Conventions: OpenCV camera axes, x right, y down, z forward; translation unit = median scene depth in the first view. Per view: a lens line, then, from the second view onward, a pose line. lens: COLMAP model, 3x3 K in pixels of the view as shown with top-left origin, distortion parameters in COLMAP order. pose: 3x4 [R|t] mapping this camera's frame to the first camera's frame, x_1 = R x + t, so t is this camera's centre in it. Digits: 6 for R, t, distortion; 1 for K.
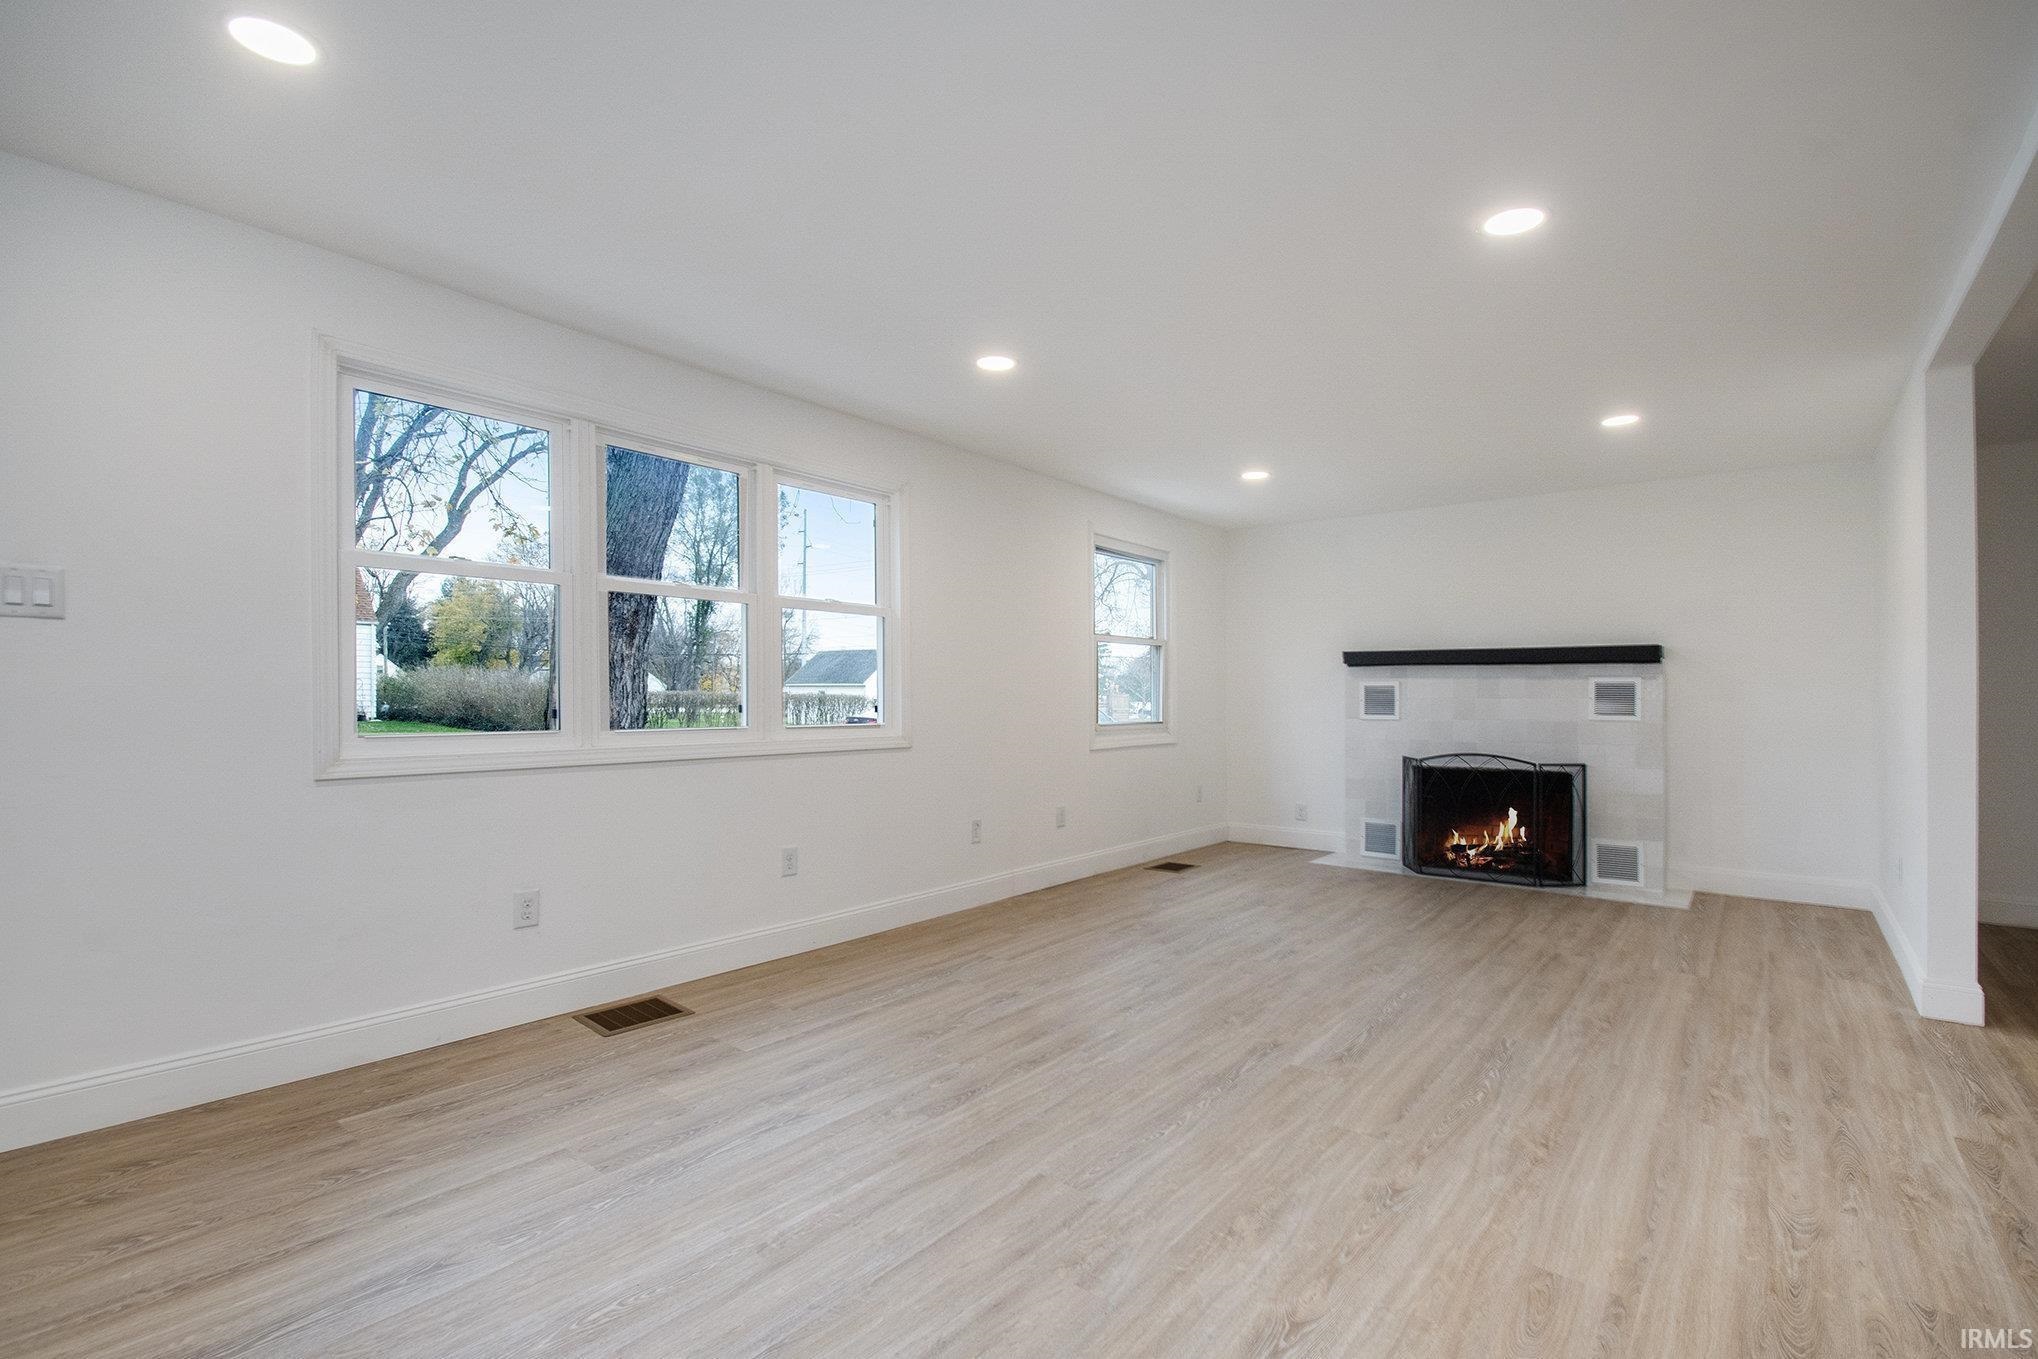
lens RADIAL K [[920.0, 0, 1019.0], [0, 920.0, 679.5], [0, 0, 1]] dist [0.011592, -0.014300]
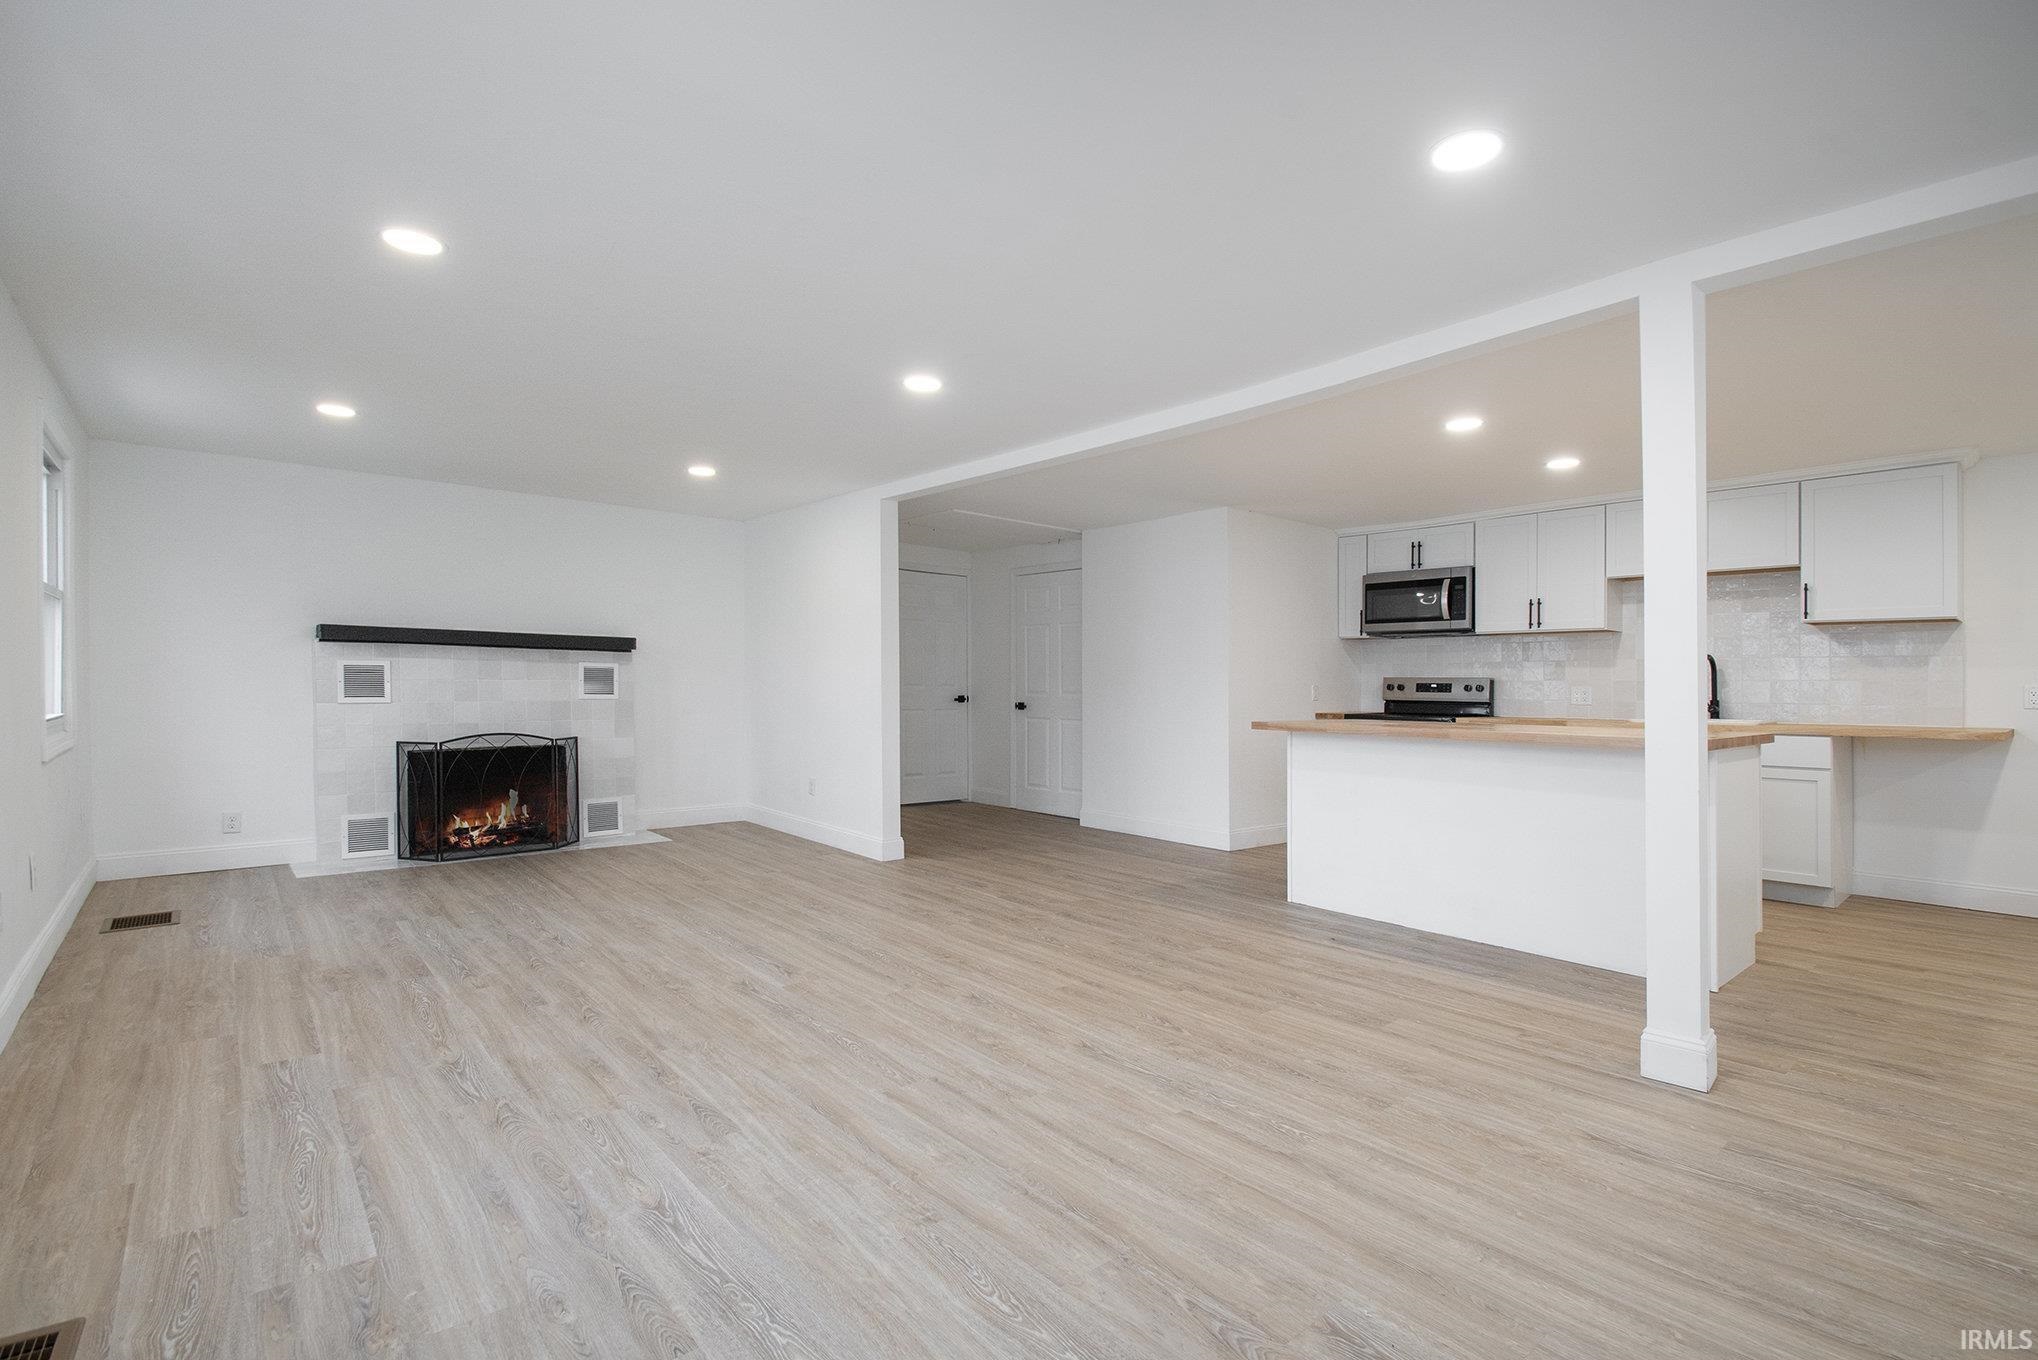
lens RADIAL K [[920.0, 0, 1019.0], [0, 920.0, 680.0], [0, 0, 1]] dist [0.011592, -0.014300]
pose [[0.182086, 0.001950, 0.983281, -0.646830], [-0.028596, 0.999586, 0.003313, 0.000337], [-0.982867, -0.028721, 0.182067, 0.369752]]
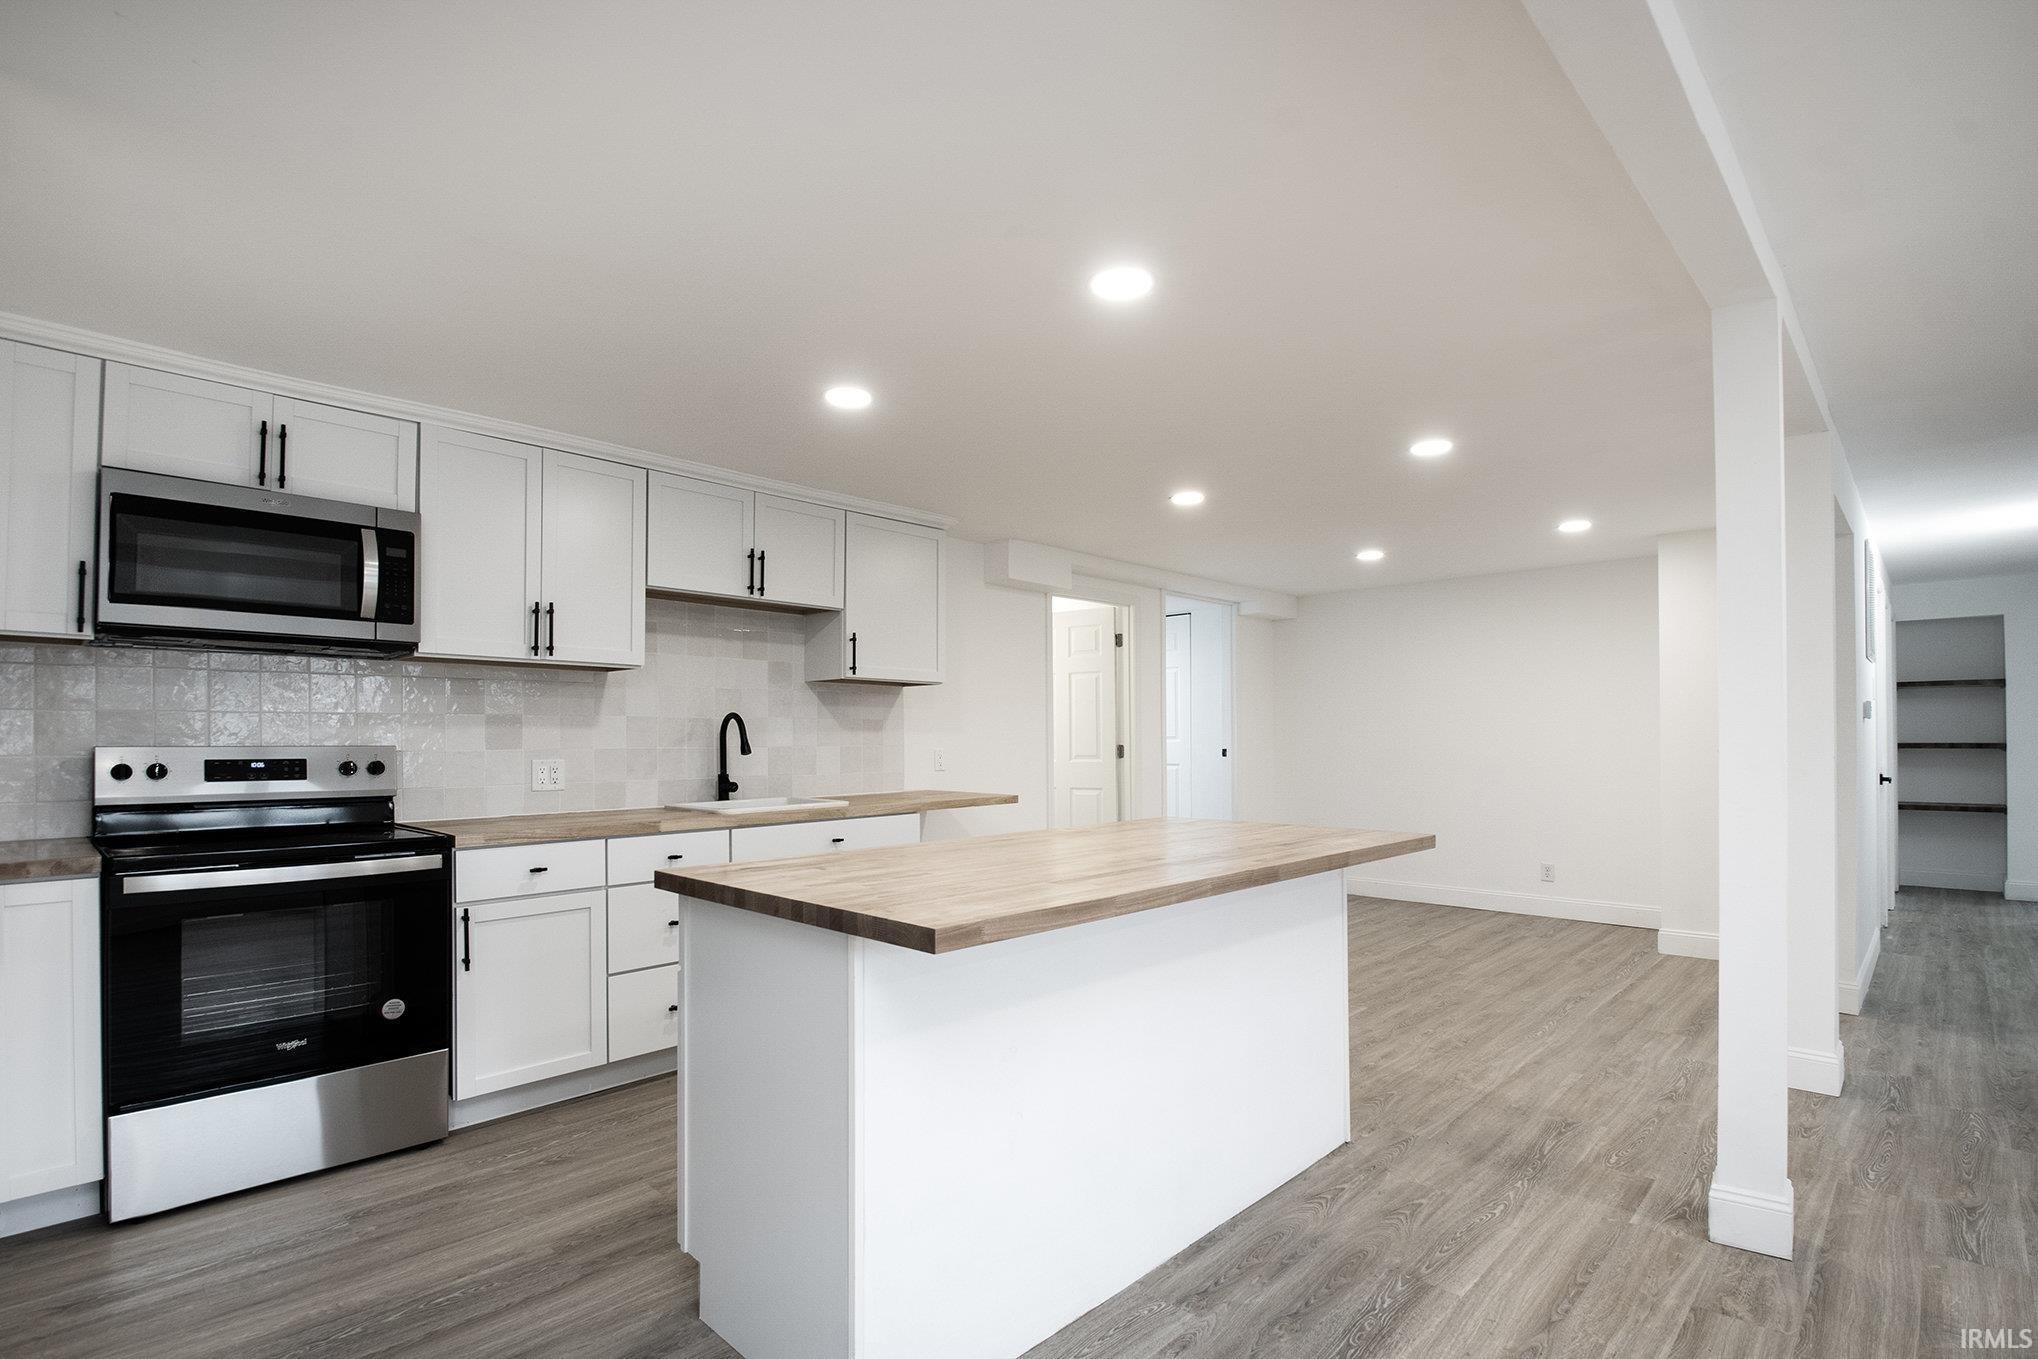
lens RADIAL K [[987.6, 0, 1007.7], [0, 987.6, 725.1], [0, 0, 1]] dist [0.000657, -0.010332]
pose [[-0.996378, -0.003364, 0.084964, 0.607478], [-0.005914, 0.999539, -0.029775, -0.019666], [-0.084824, -0.030170, -0.995939, 0.686225]]
